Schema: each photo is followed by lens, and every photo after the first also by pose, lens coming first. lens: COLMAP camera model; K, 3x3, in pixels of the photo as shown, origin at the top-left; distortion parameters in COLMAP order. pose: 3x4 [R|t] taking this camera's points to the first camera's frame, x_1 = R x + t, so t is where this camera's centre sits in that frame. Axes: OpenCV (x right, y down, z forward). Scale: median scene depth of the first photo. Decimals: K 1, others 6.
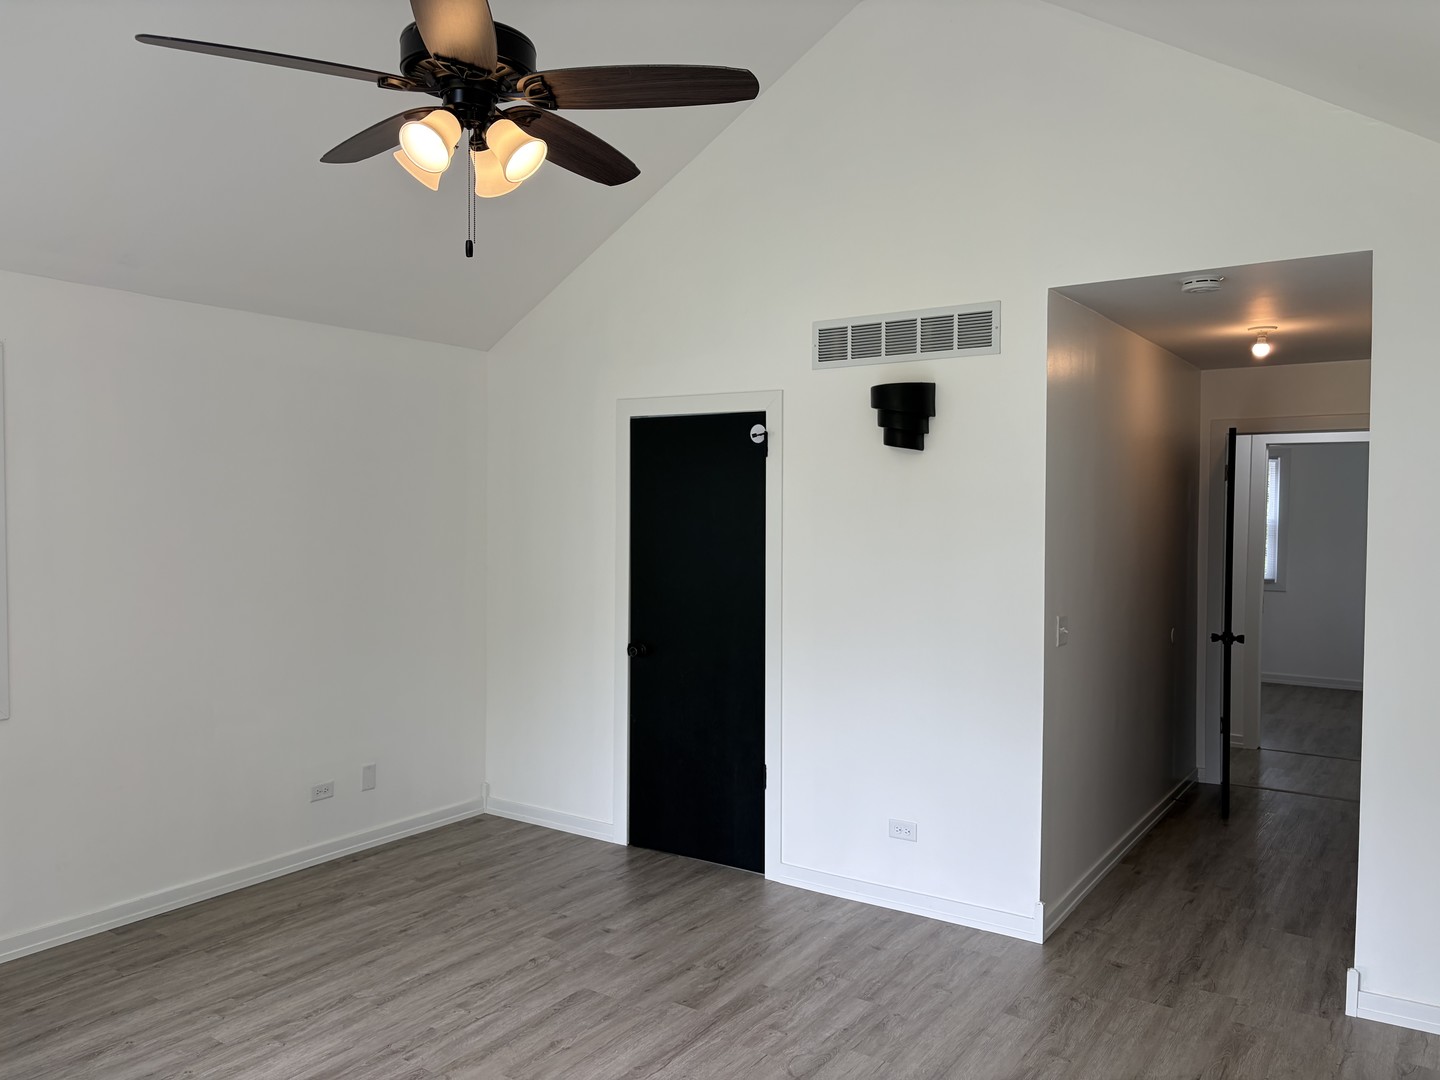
lens RADIAL K [[1082.0, 0, 720.4], [0, 1082.0, 539.3], [0, 0, 1]] dist [-0.014718, -0.008202]
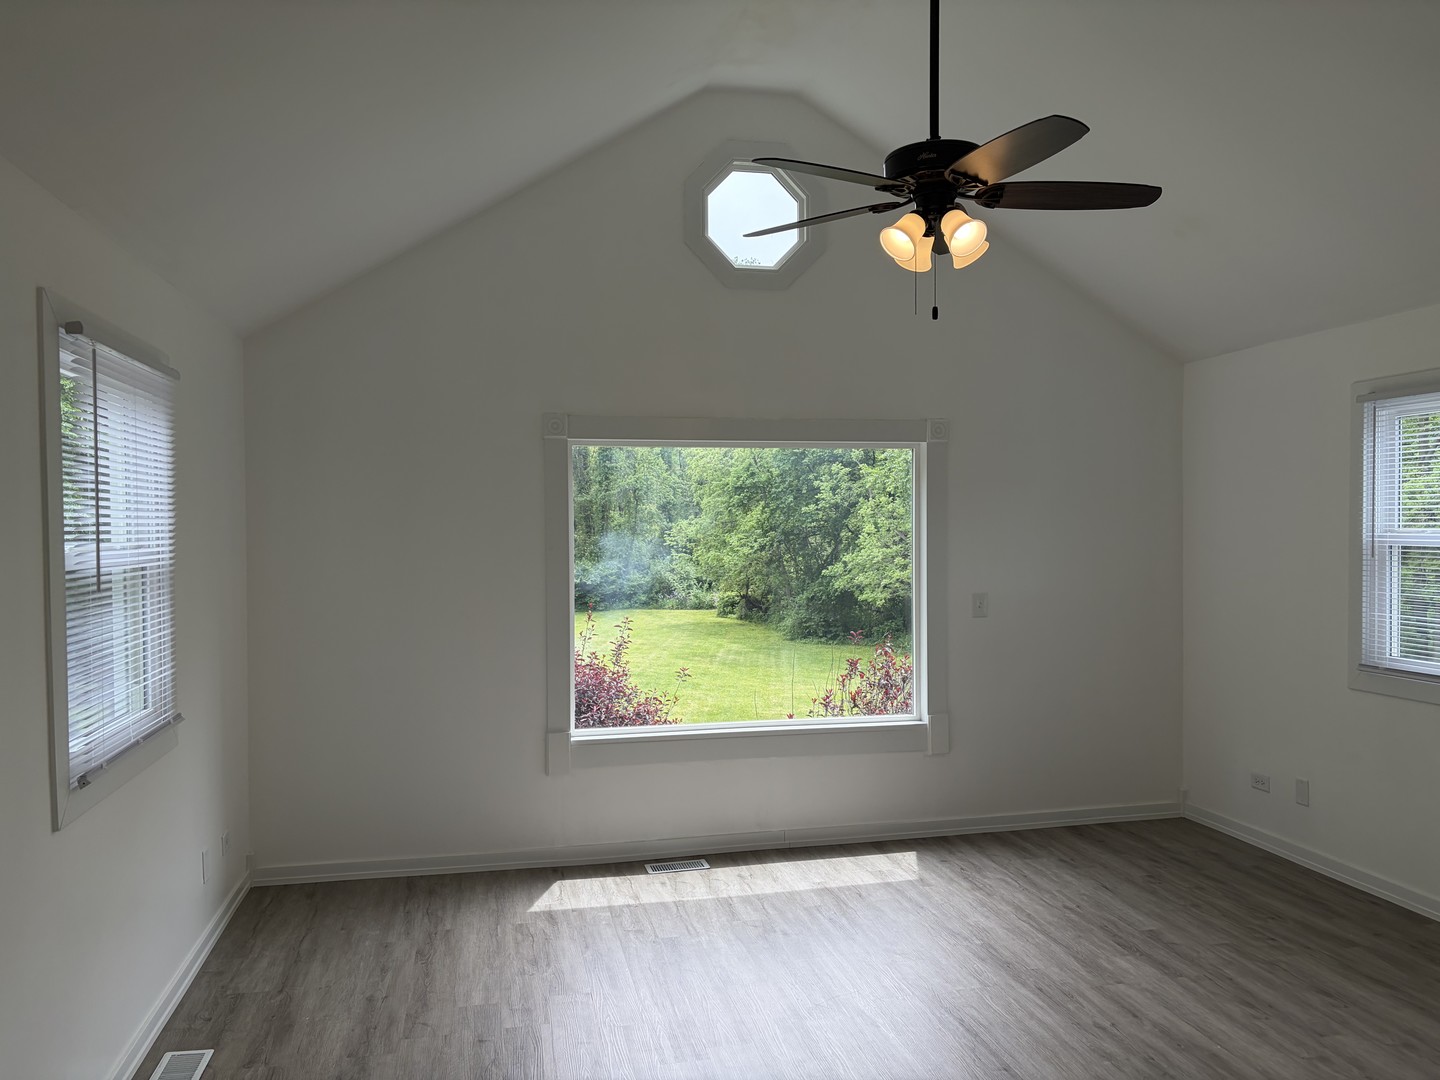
lens RADIAL K [[1082.0, 0, 720.6], [0, 1082.0, 537.5], [0, 0, 1]] dist [-0.014718, -0.008202]
pose [[-0.680839, 0.004207, -0.732421, 0.660237], [-0.024980, 0.999268, 0.028960, -0.015305], [0.732007, 0.038013, -0.680236, 1.255722]]
